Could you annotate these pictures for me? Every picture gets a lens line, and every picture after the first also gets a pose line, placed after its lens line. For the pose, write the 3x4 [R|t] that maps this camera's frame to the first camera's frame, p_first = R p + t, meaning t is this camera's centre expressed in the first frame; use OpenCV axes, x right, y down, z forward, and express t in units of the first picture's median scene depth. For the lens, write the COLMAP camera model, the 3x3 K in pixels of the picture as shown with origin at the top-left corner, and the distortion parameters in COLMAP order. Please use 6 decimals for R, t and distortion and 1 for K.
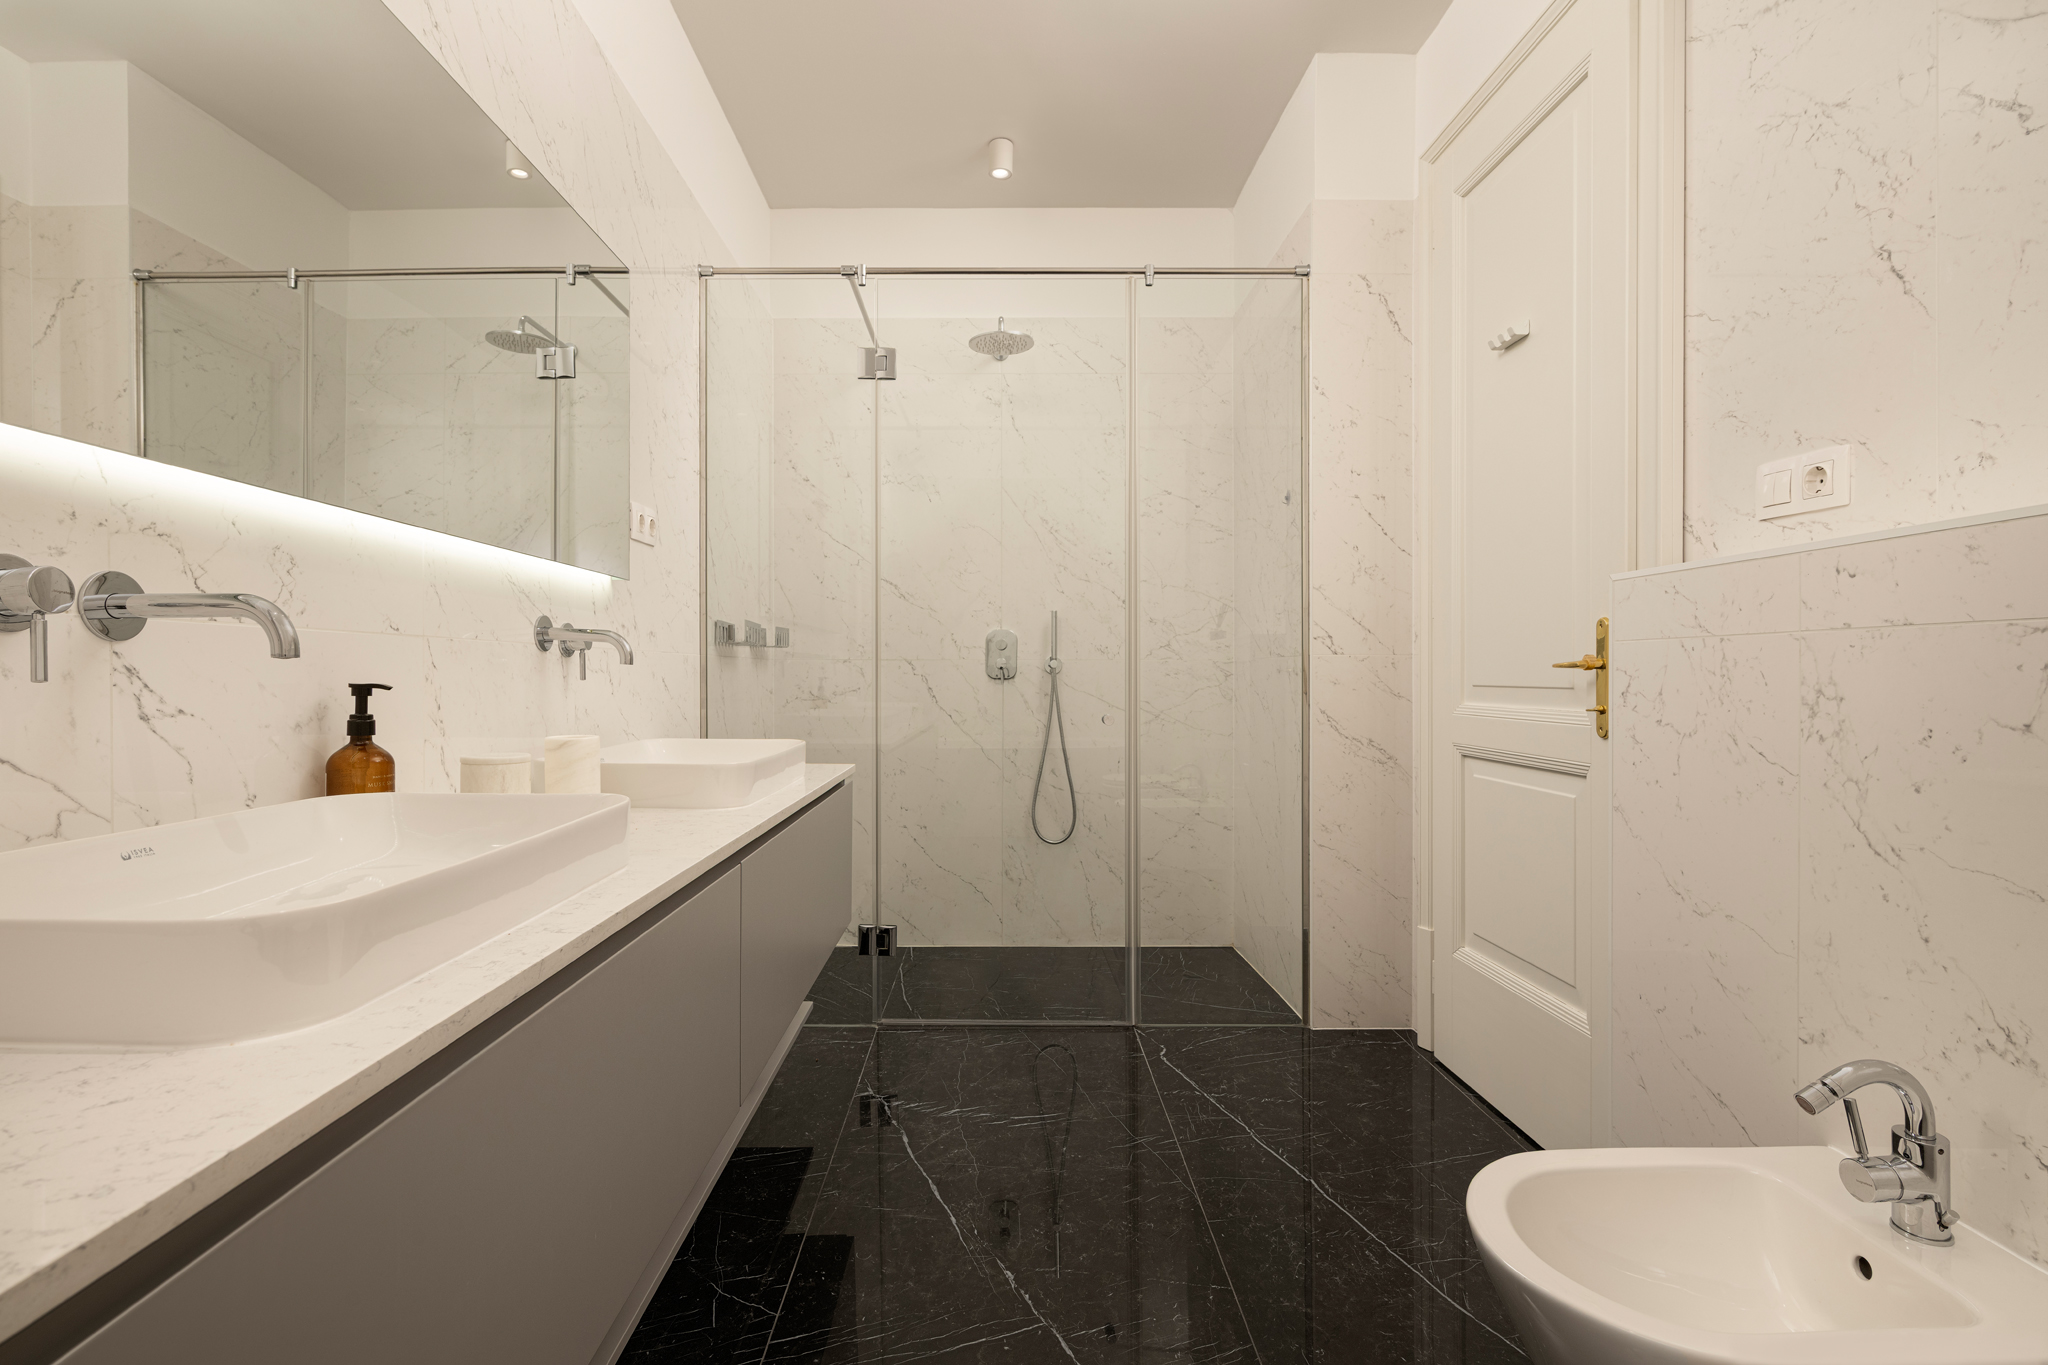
lens RADIAL K [[956.4, 0, 1006.7], [0, 956.4, 682.3], [0, 0, 1]] dist [0.018054, -0.001811]
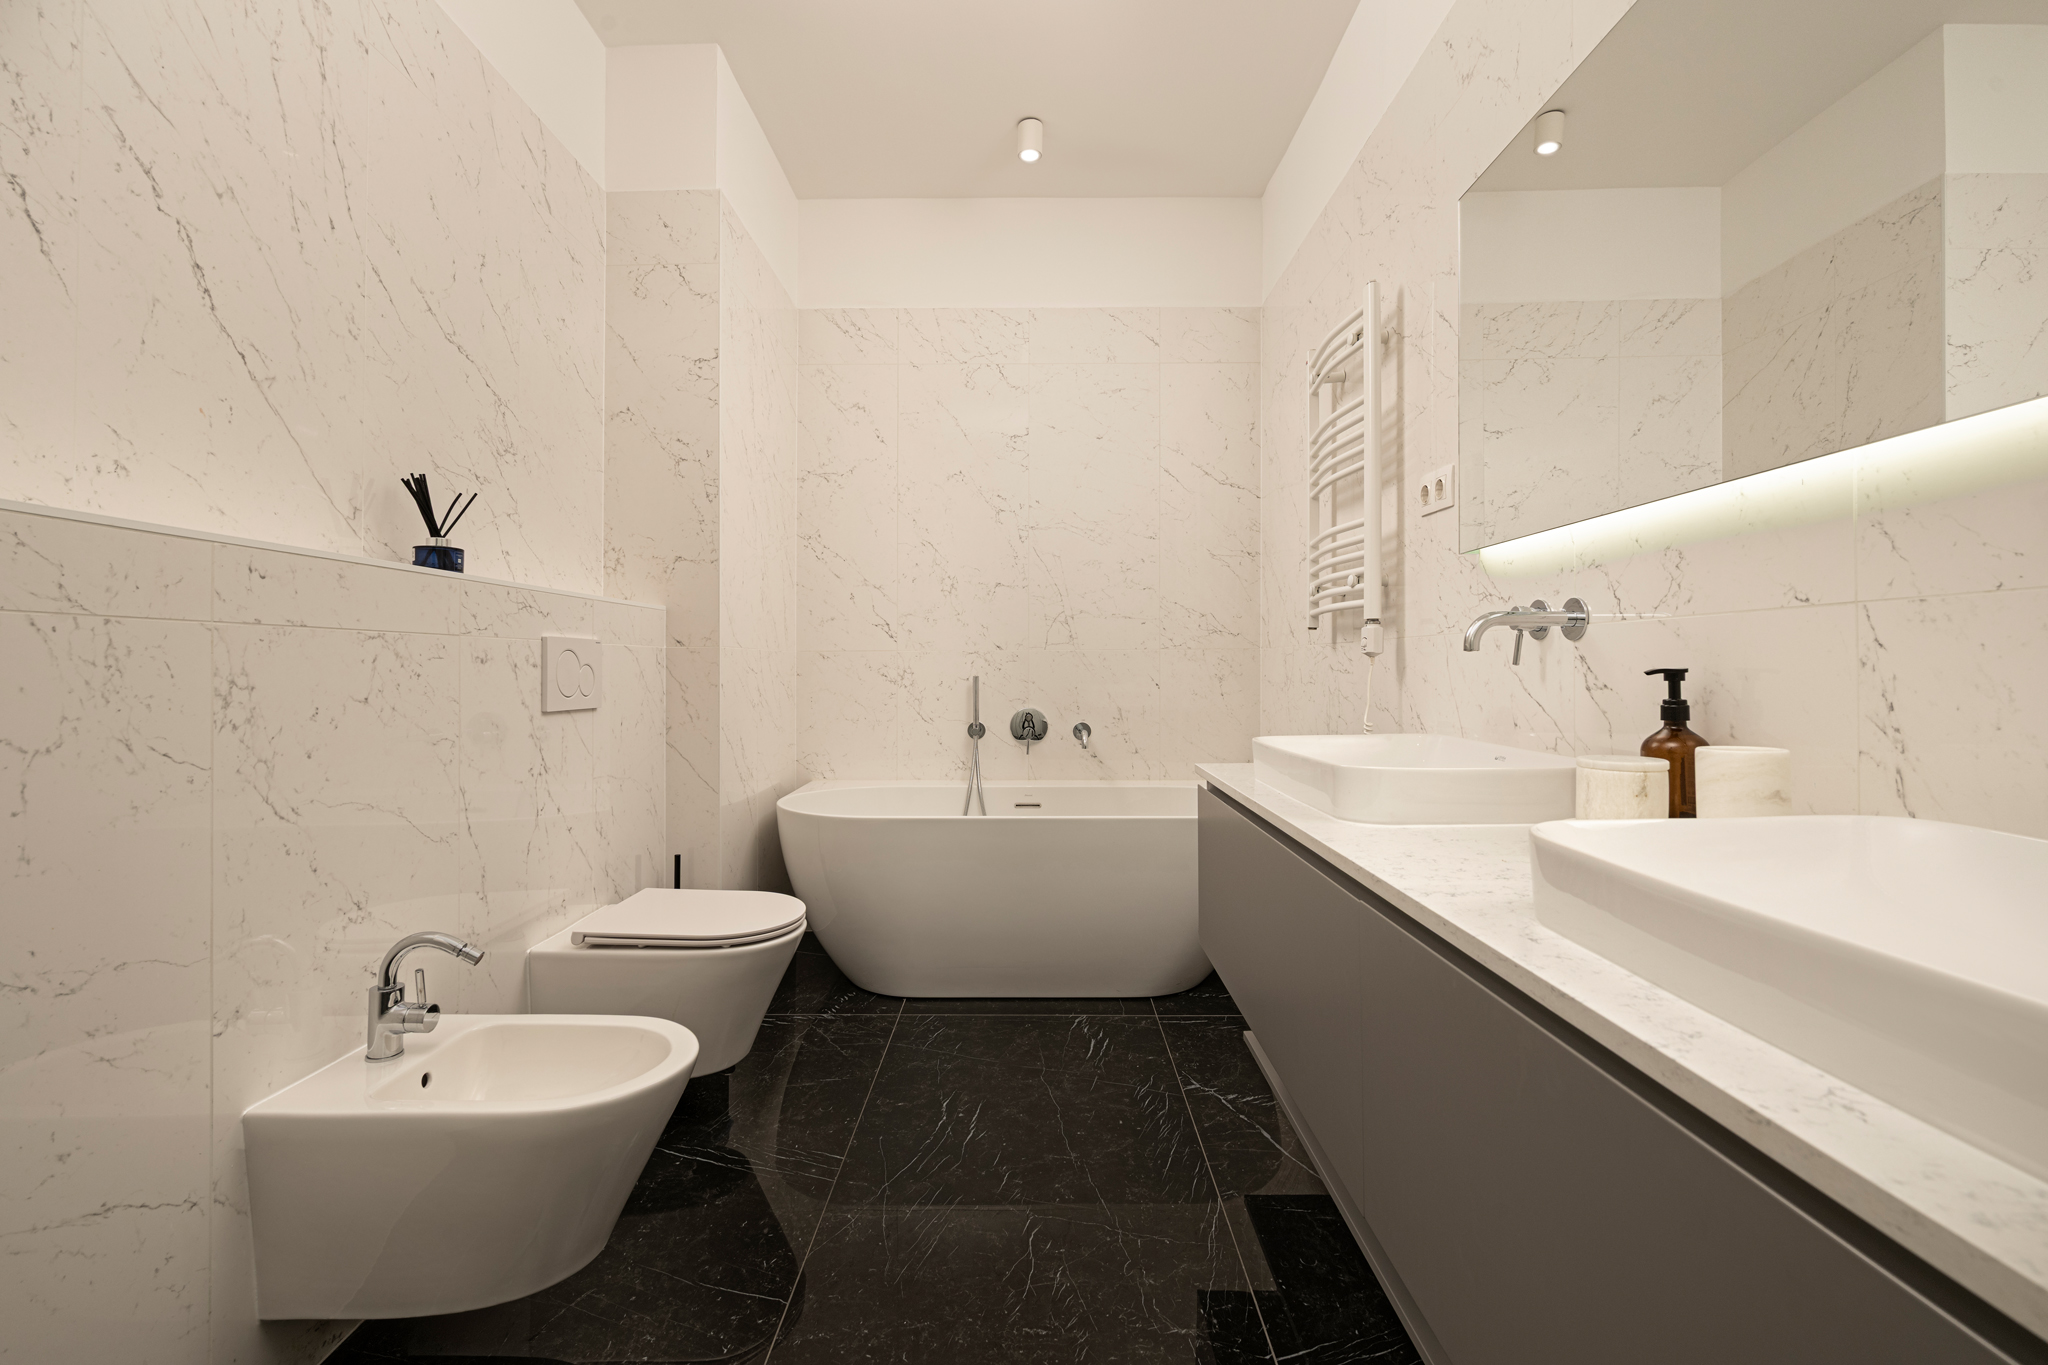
lens RADIAL K [[894.6, 0, 1014.7], [0, 894.6, 663.8], [0, 0, 1]] dist [0.003554, -0.001708]
pose [[-0.999580, 0.004282, 0.028677, -0.020190], [0.004404, 0.999981, 0.004209, -0.010256], [-0.028658, 0.004333, -0.999580, 1.954408]]
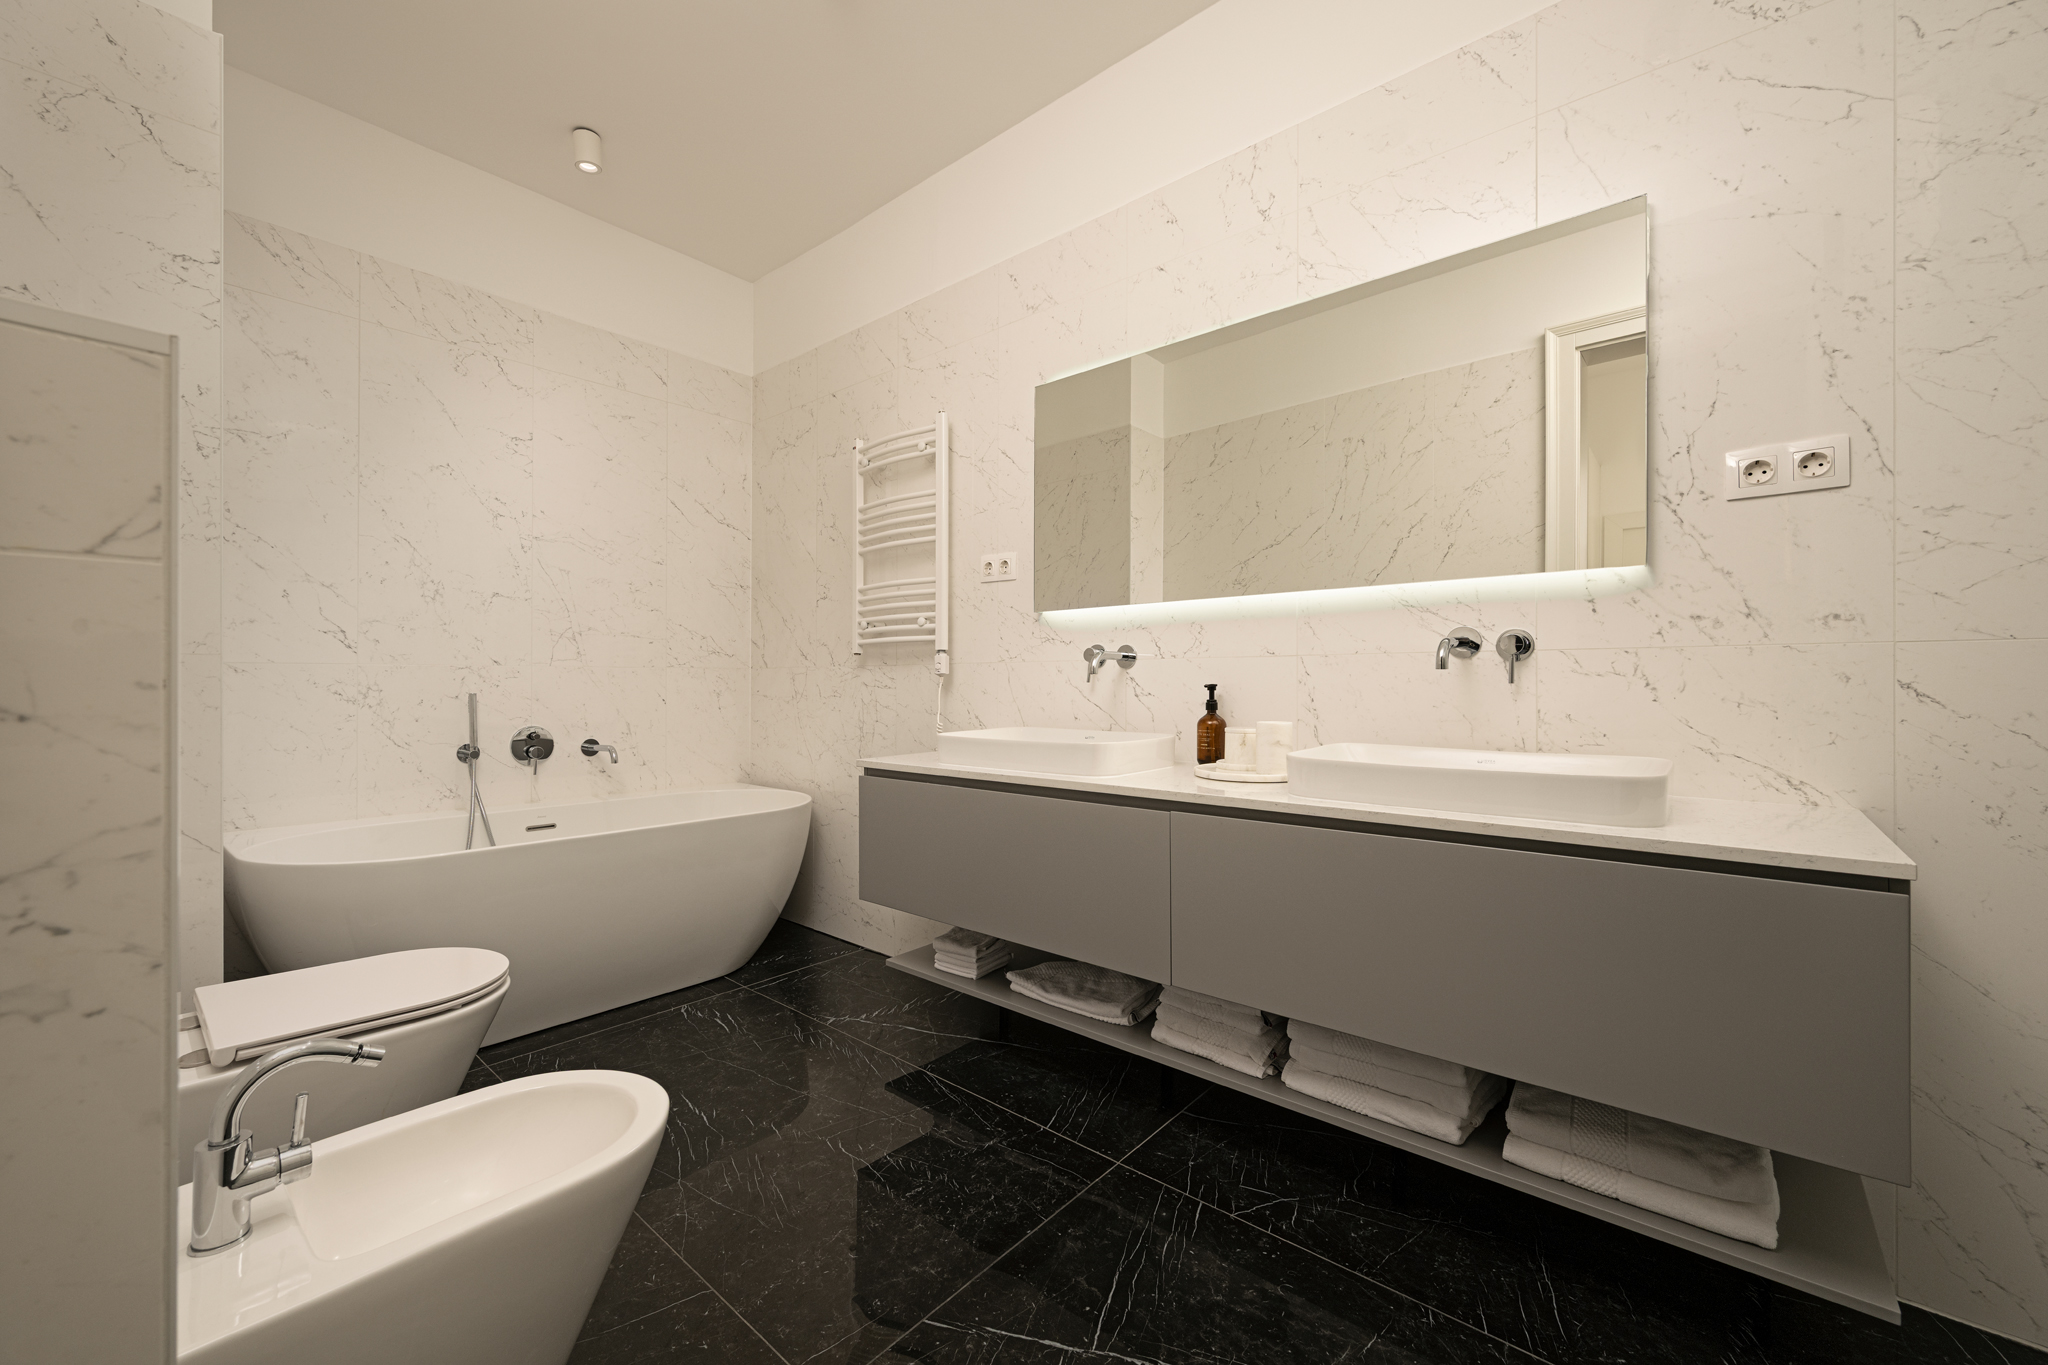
lens RADIAL K [[807.5, 0, 1002.8], [0, 807.5, 690.3], [0, 0, 1]] dist [-0.000840, -0.000160]
pose [[-0.675874, 0.007965, -0.736975, 0.855776], [-0.003656, 0.999893, 0.014159, -0.007758], [0.737009, 0.012264, -0.675772, 1.823754]]
